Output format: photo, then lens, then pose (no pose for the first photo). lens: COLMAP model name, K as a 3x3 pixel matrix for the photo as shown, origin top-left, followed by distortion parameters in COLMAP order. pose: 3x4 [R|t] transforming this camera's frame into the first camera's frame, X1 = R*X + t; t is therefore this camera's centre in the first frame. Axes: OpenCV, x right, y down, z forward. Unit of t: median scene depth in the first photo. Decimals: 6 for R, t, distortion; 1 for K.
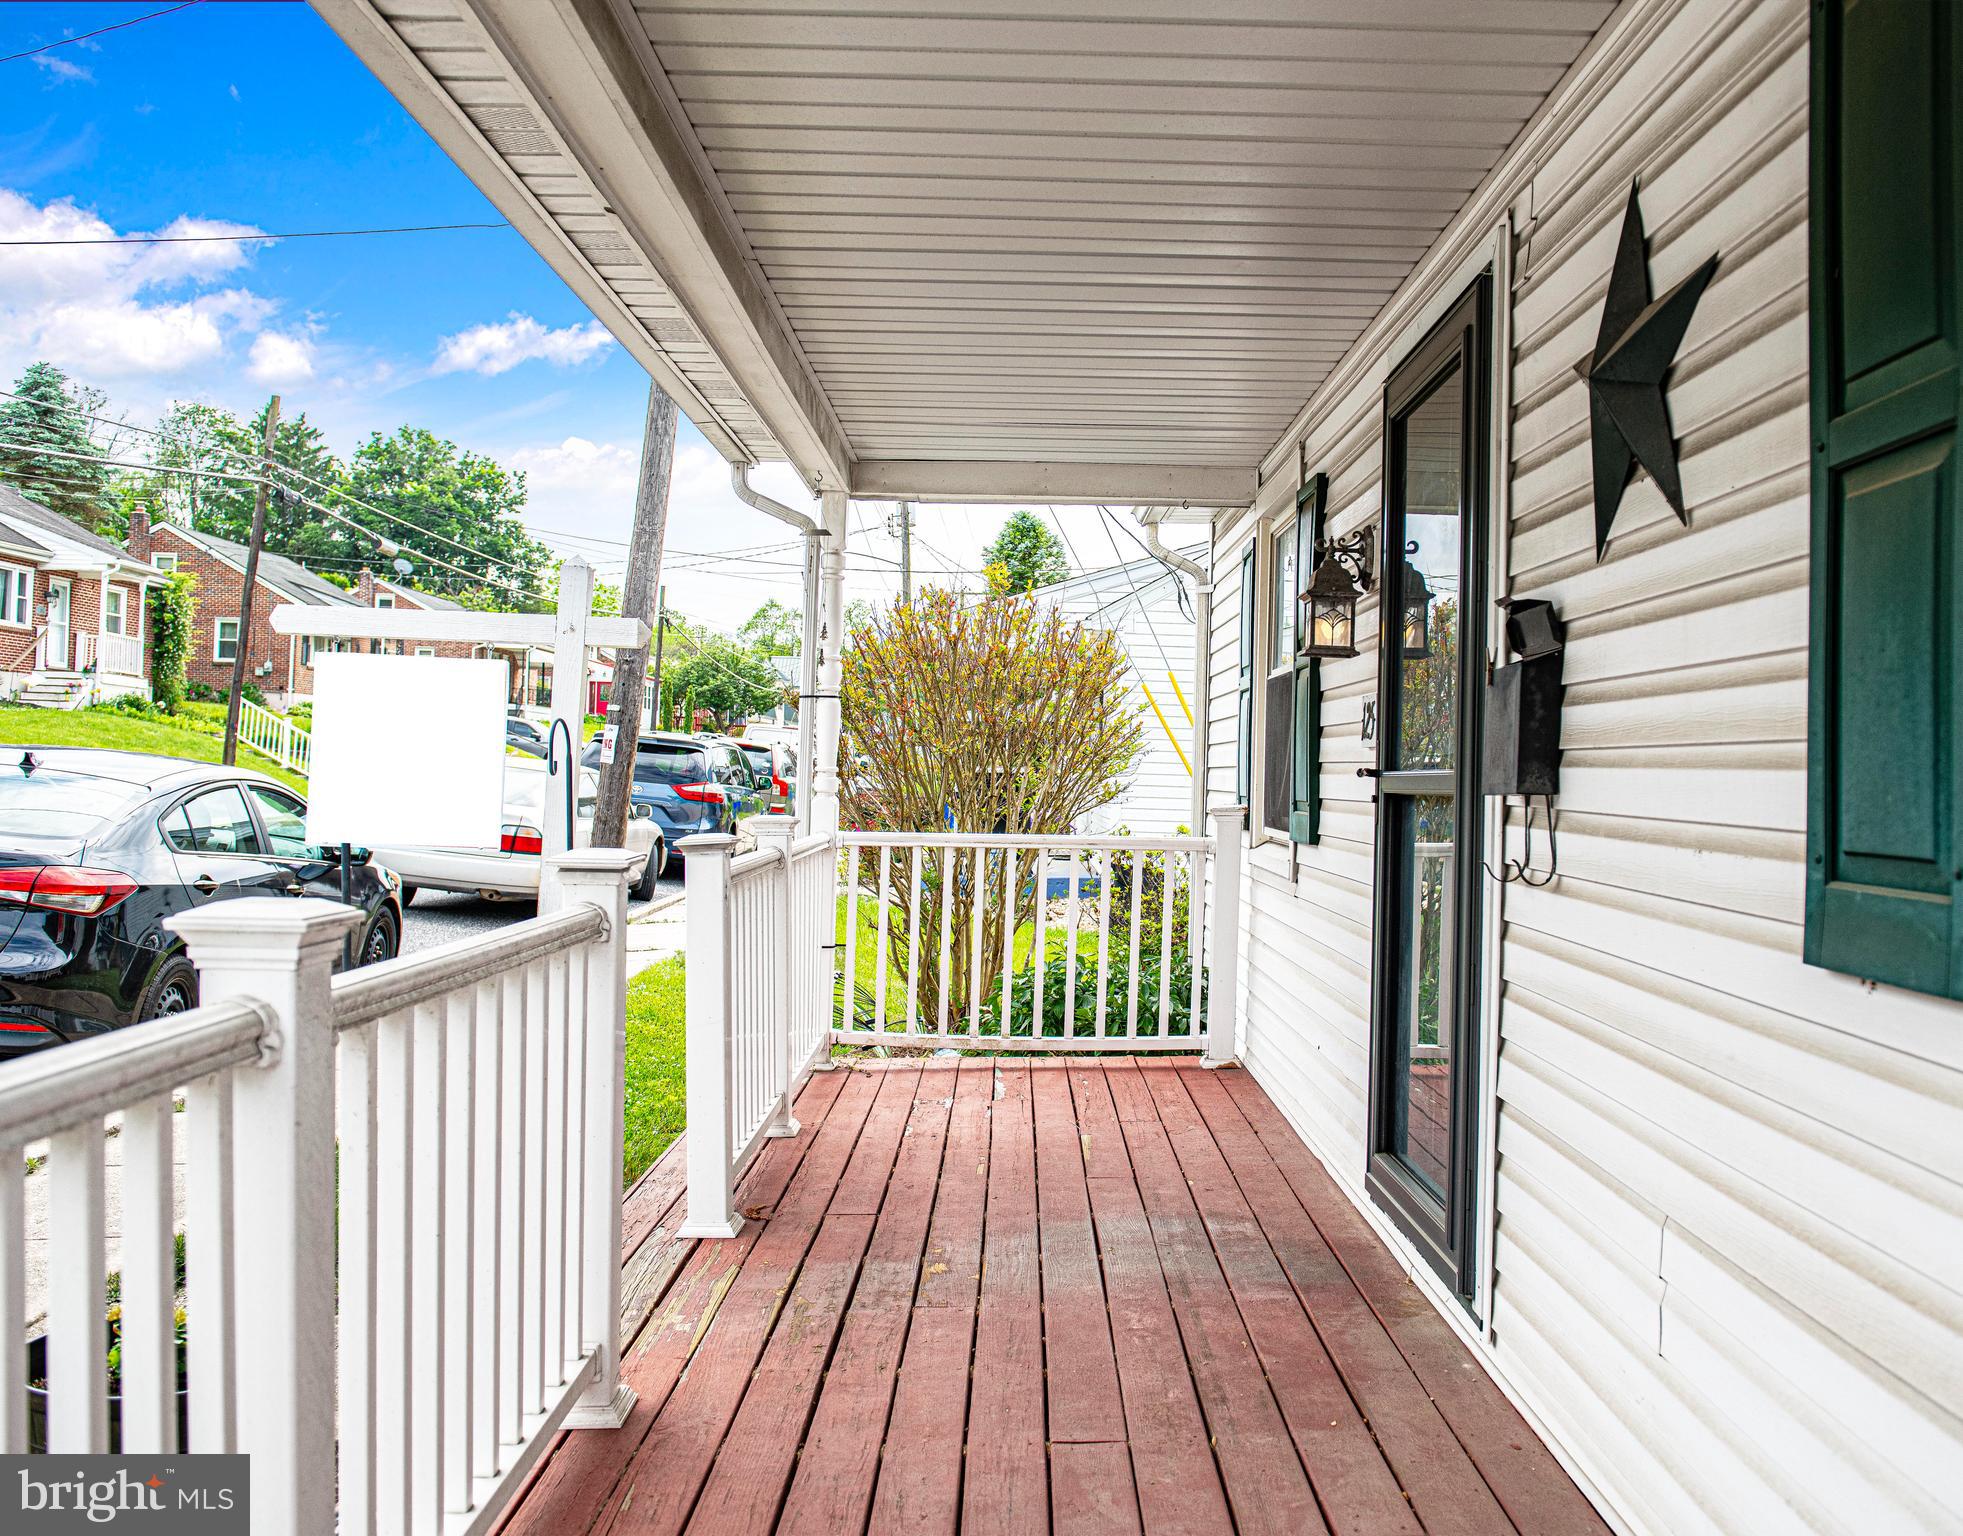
lens RADIAL K [[1799.2, 0, 988.5], [0, 1799.2, 755.8], [0, 0, 1]] dist [0.091943, 0.000000]
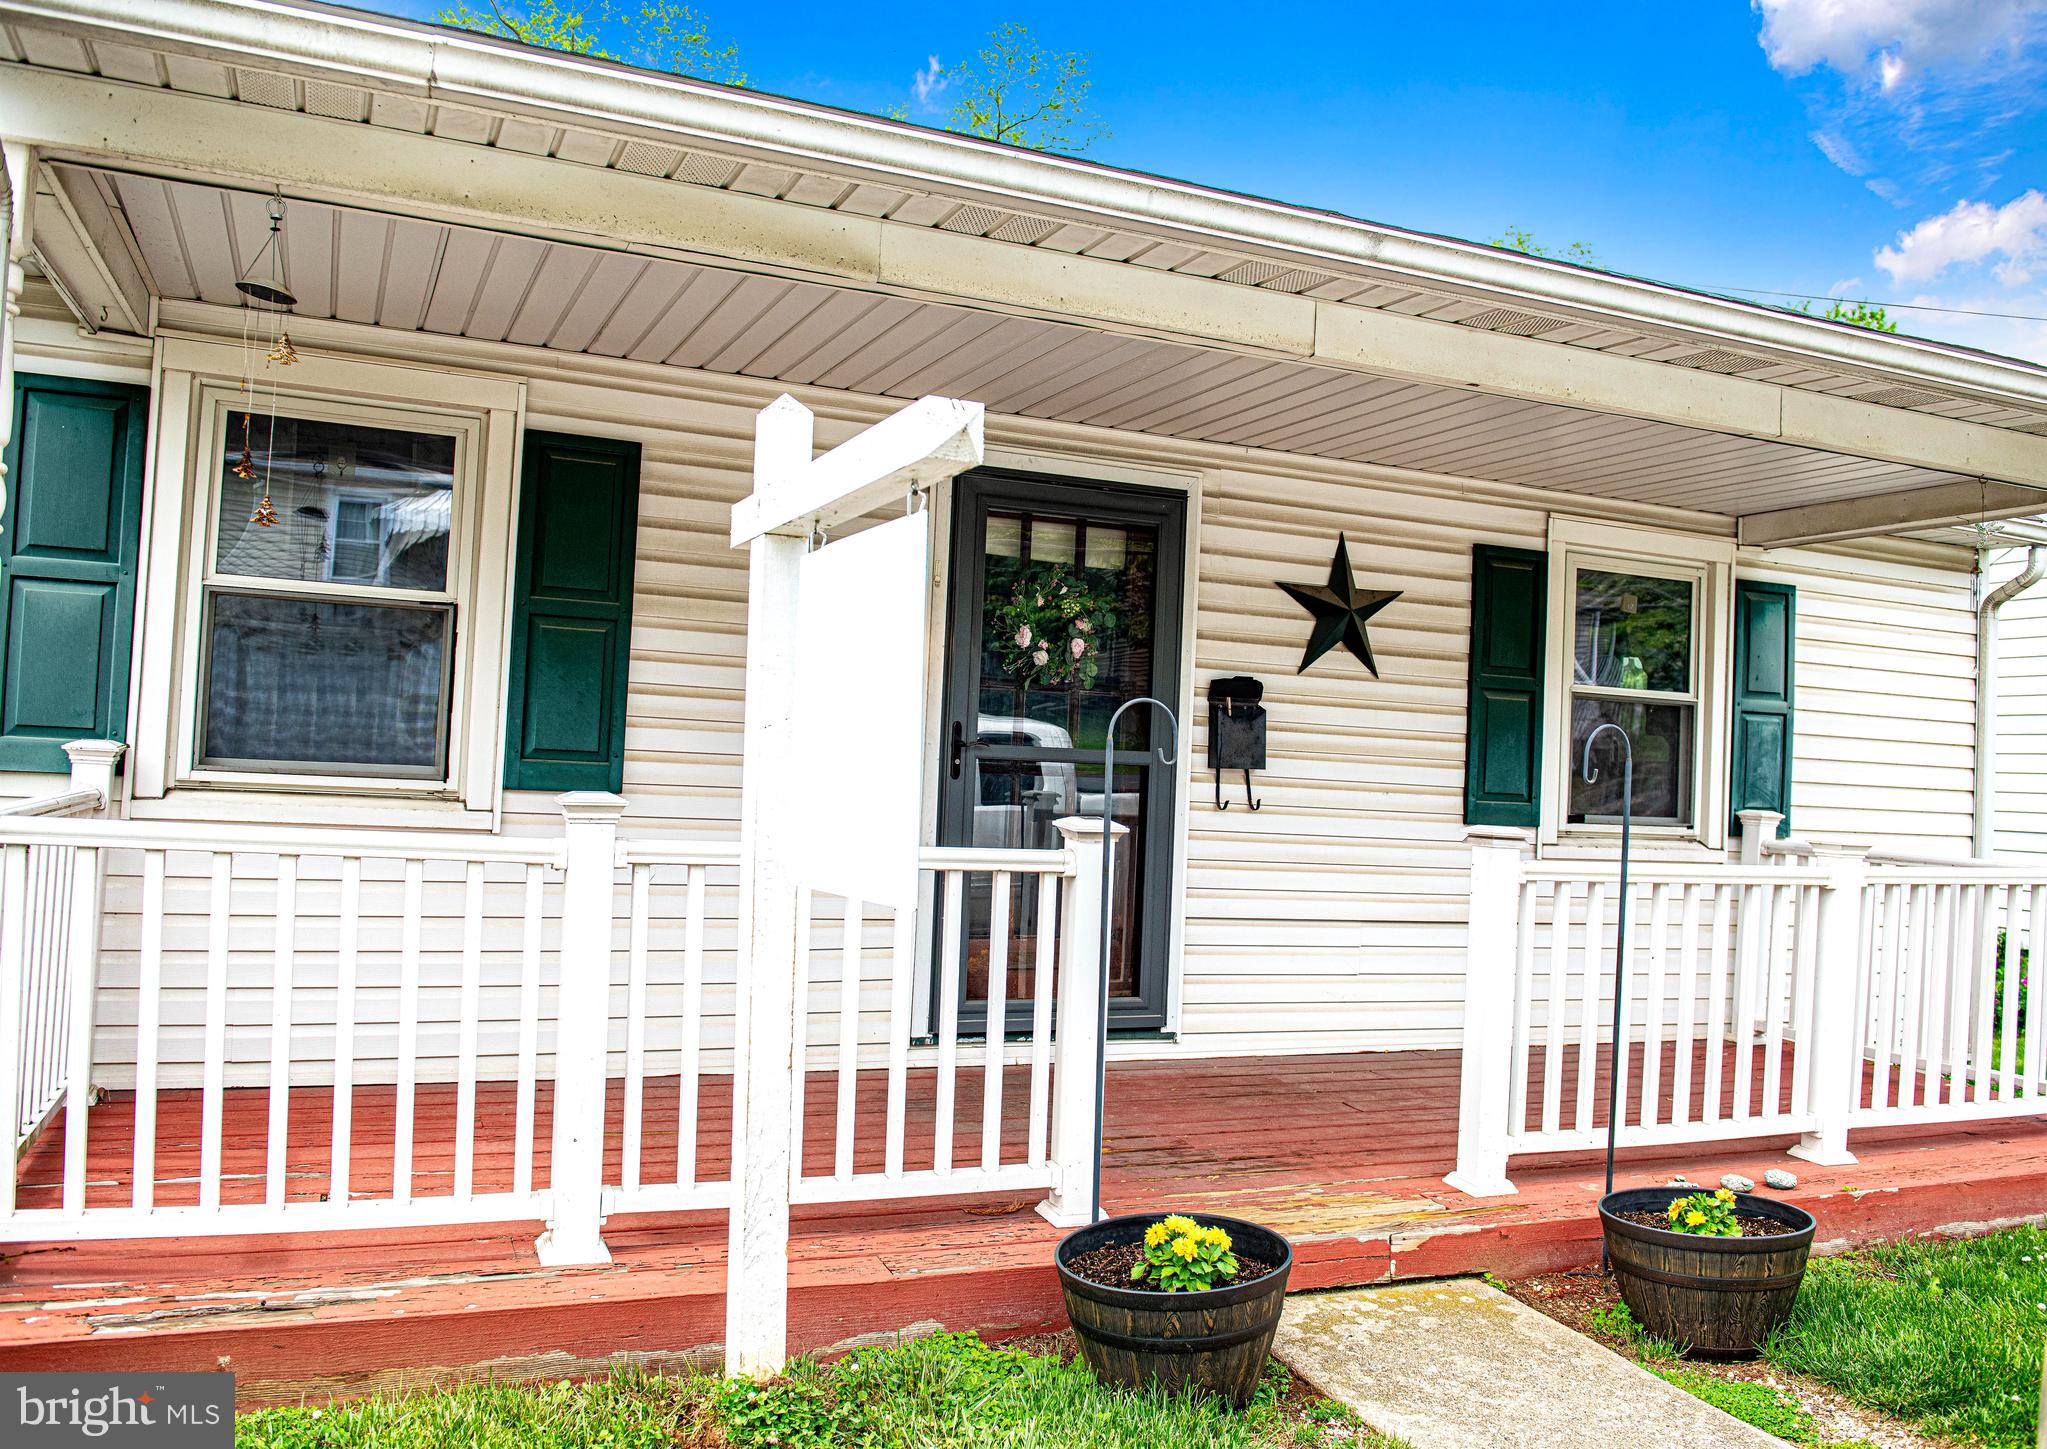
lens RADIAL K [[1650.6, 0, 1029.3], [0, 1650.6, 713.0], [0, 0, 1]] dist [-0.027930, -0.001536]
pose [[-0.404755, -0.014543, 0.914309, -1.430457], [-0.066576, 0.997689, -0.013603, -0.001351], [-0.911998, -0.066377, -0.404788, 2.076388]]
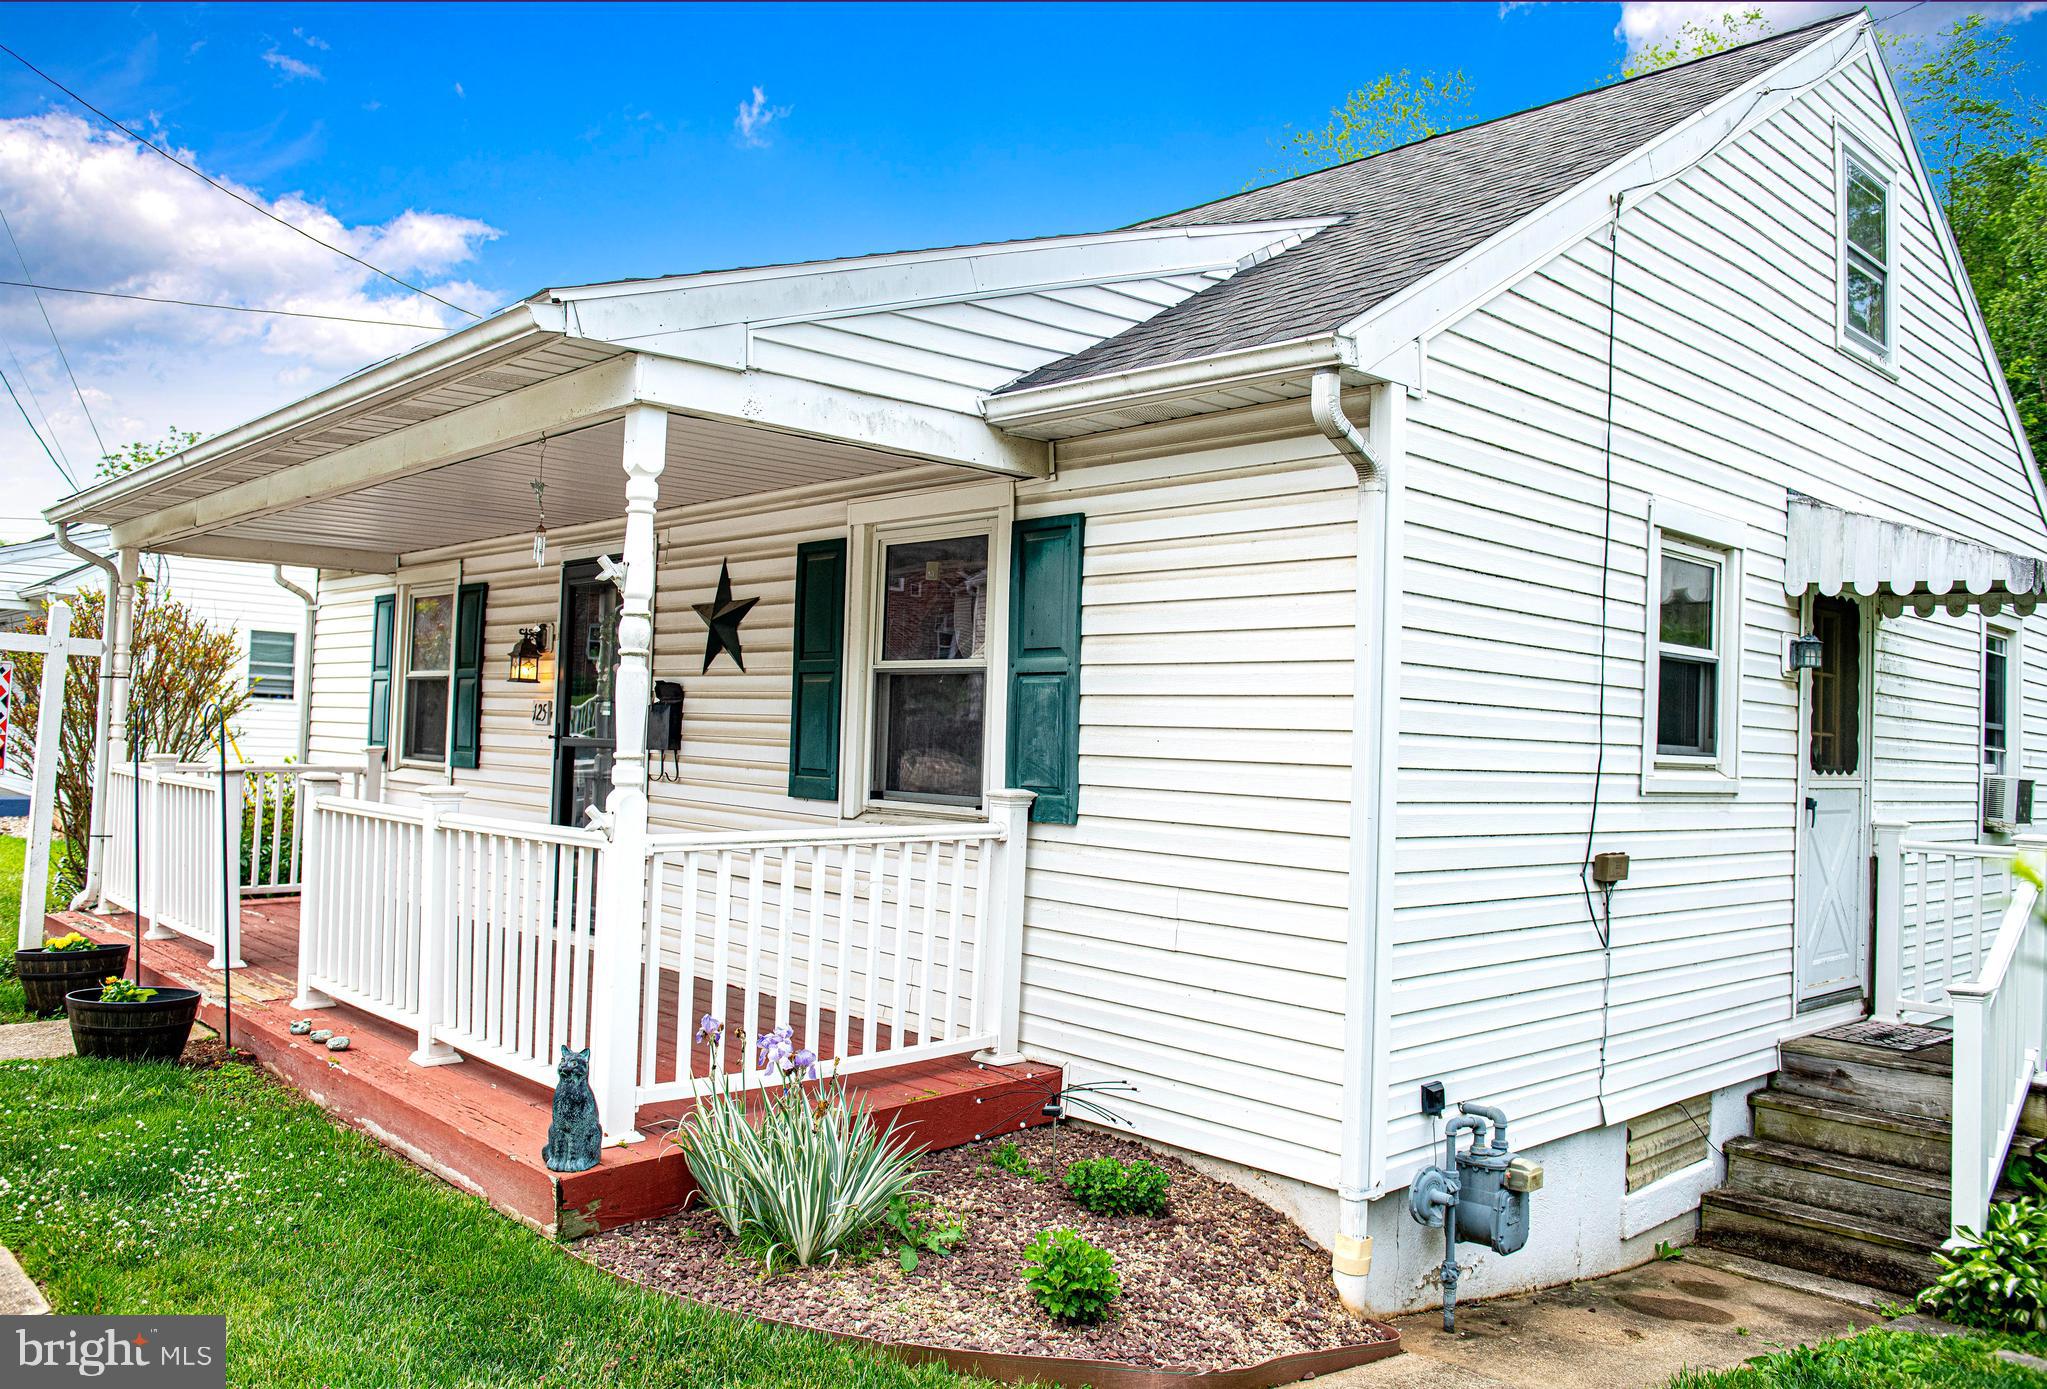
lens RADIAL K [[1535.1, 0, 1022.9], [0, 1535.1, 703.3], [0, 0, 1]] dist [-0.040560, 0.000562]
pose [[0.721317, 0.022392, 0.692243, -0.992497], [-0.027844, 0.999607, -0.003321, -0.061084], [-0.692045, -0.016879, 0.721657, -1.153973]]
